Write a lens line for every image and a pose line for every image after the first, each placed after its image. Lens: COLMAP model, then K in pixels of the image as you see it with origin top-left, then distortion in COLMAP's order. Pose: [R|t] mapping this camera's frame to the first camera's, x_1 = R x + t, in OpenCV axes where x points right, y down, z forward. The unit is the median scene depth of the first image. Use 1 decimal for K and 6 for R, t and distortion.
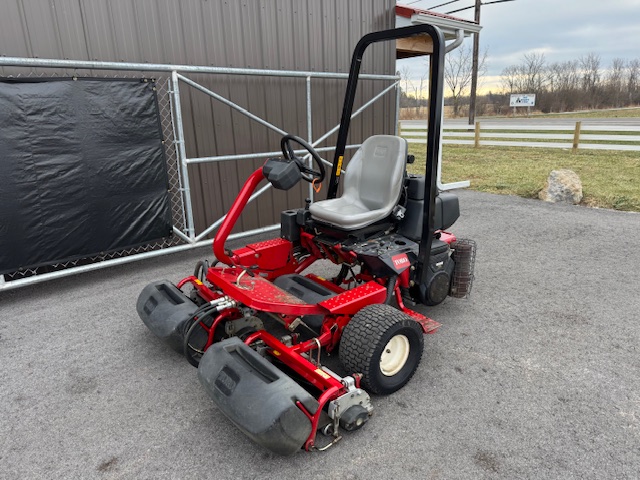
lens RADIAL K [[457.3, 0, 320.4], [0, 457.3, 237.9], [0, 0, 1]] dist [0.004811, -0.026469]
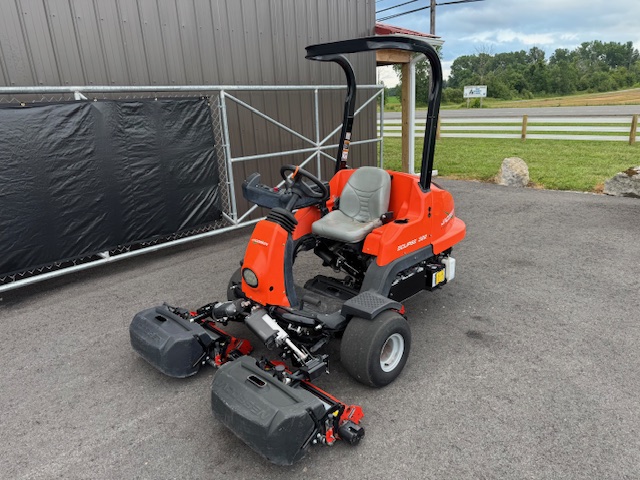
lens RADIAL K [[457.3, 0, 320.9], [0, 457.3, 243.7], [0, 0, 1]] dist [0.004811, -0.026469]
pose [[0.995532, -0.039538, 0.085750, -0.160638], [0.036879, 0.998795, 0.032373, 0.033082], [-0.086926, -0.029066, 0.995791, -0.301045]]
